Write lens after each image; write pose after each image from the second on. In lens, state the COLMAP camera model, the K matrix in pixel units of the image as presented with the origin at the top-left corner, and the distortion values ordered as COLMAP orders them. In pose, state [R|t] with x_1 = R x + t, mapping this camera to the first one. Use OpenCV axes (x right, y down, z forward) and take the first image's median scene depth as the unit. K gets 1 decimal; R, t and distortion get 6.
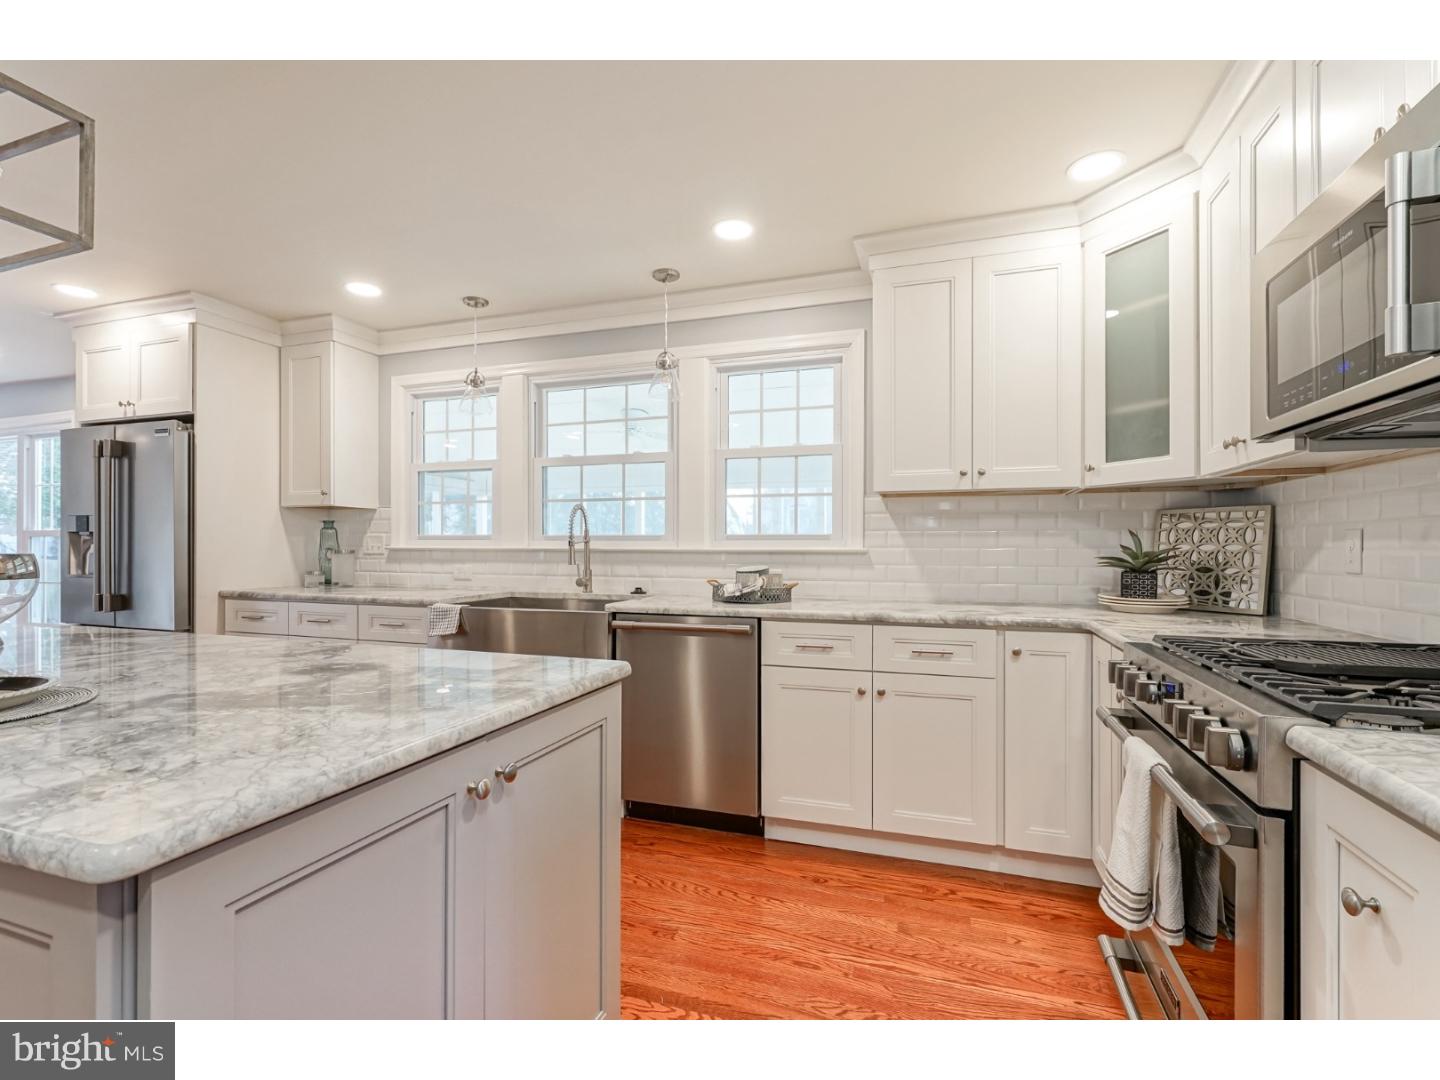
lens RADIAL K [[661.5, 0, 723.6], [0, 661.5, 547.2], [0, 0, 1]] dist [-0.001653, 0.000419]
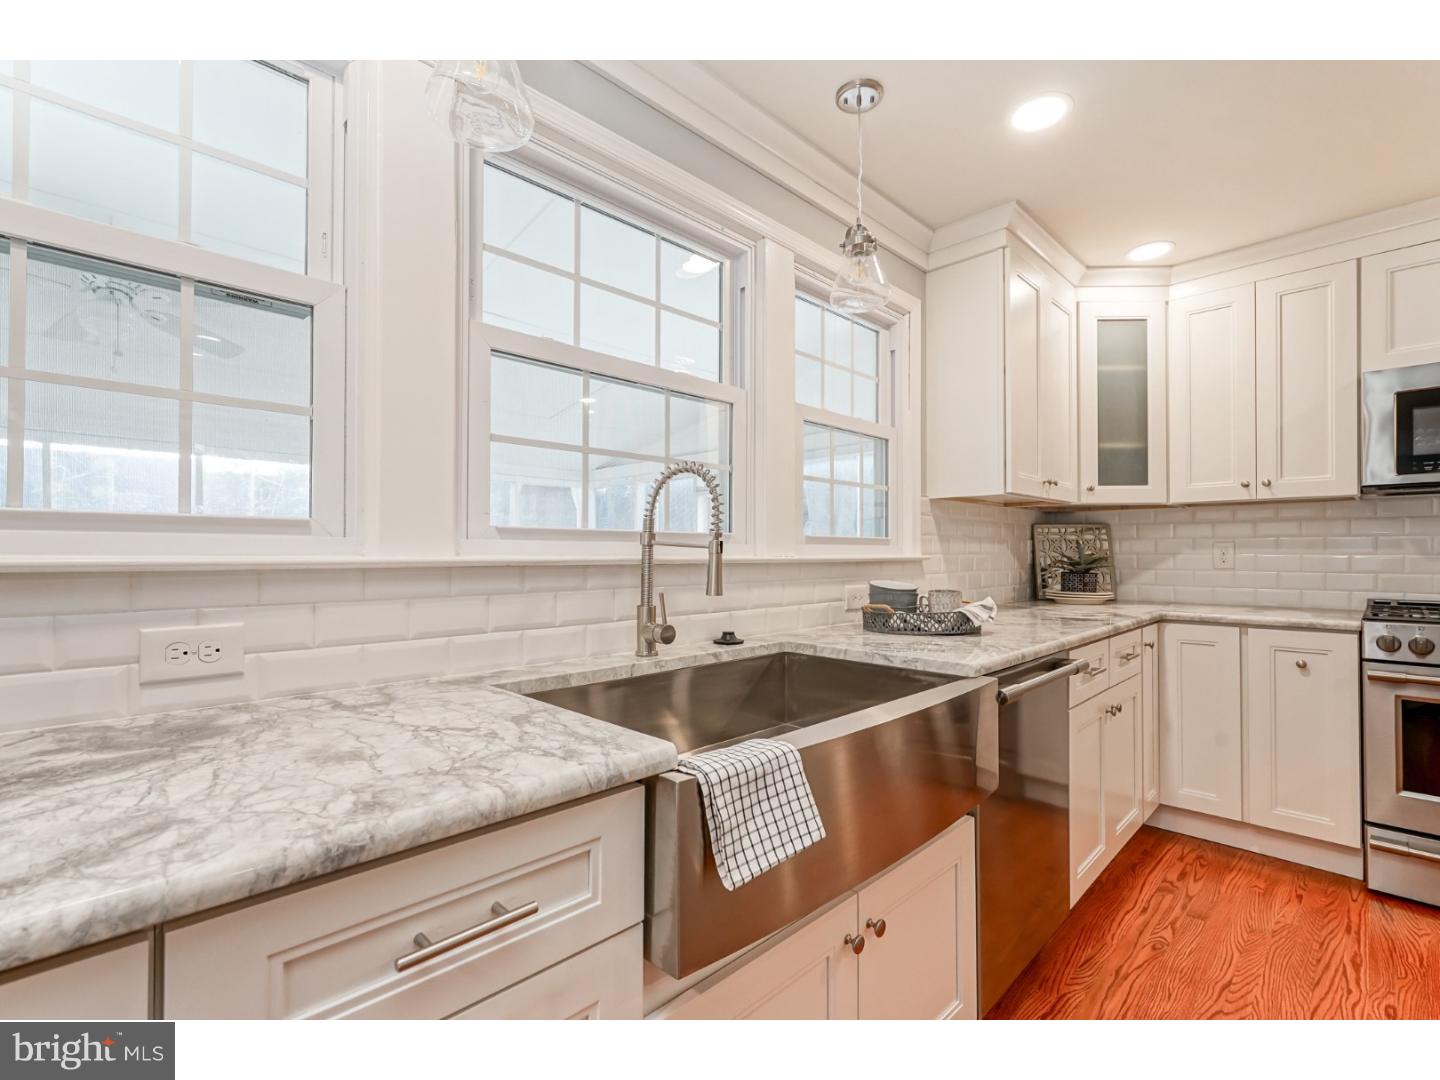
lens RADIAL K [[644.7, 0, 717.9], [0, 644.7, 545.2], [0, 0, 1]] dist [-0.002766, -0.000006]
pose [[0.463755, 0.010690, 0.885899, -0.586187], [0.003577, 0.999896, -0.013938, -0.001024], [-0.885956, 0.009633, 0.463669, 0.763887]]
